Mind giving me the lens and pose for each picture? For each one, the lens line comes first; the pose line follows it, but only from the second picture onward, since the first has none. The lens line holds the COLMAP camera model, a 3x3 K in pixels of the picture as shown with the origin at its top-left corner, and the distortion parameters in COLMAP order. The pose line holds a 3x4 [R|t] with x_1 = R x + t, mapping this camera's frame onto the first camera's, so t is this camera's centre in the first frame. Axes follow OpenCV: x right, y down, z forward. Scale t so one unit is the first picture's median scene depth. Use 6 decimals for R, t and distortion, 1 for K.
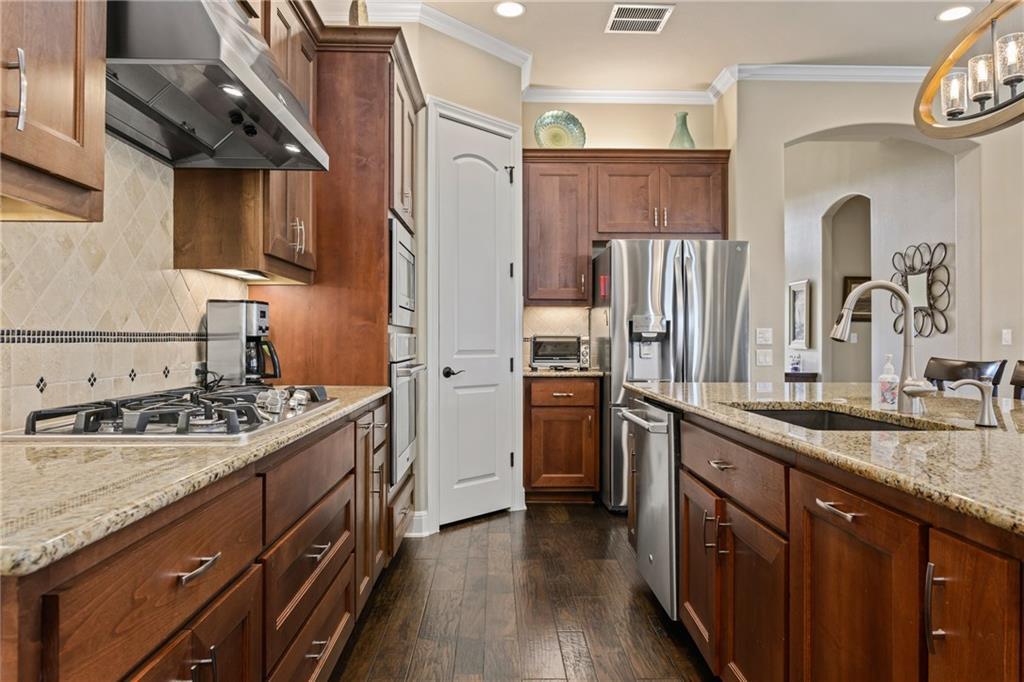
lens RADIAL K [[667.7, 0, 512.8], [0, 667.7, 336.4], [0, 0, 1]] dist [0.001326, 0.000301]
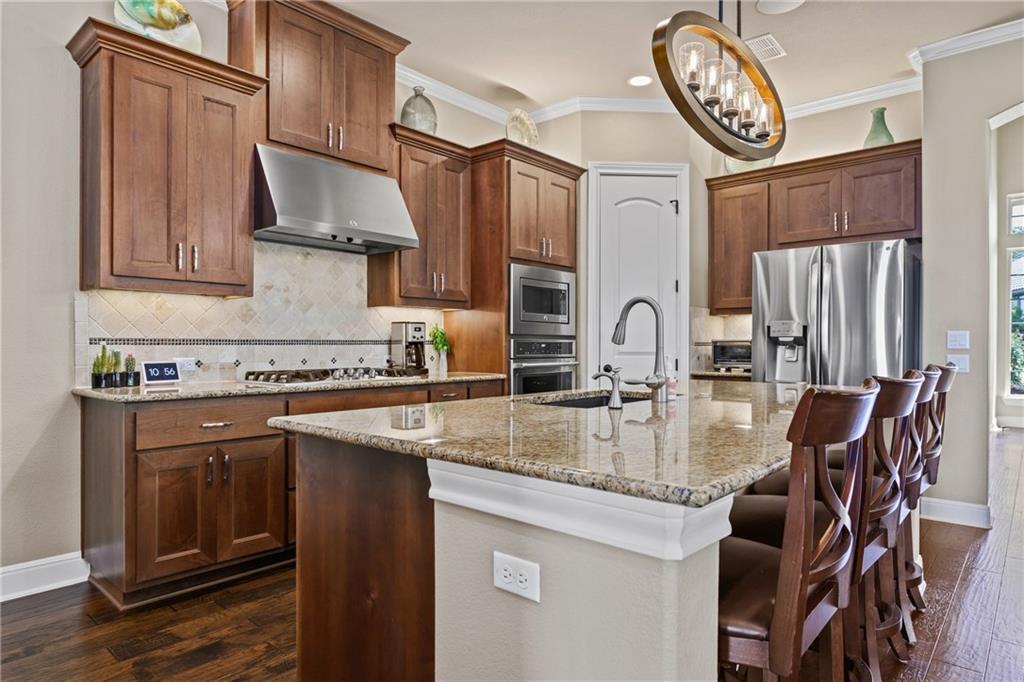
lens RADIAL K [[607.3, 0, 510.9], [0, 607.3, 346.3], [0, 0, 1]] dist [-0.001598, -0.000077]
pose [[0.732843, 0.001030, -0.680397, 0.536170], [0.003079, 0.999984, 0.004830, 0.002656], [0.680391, -0.005634, 0.732828, -0.004655]]
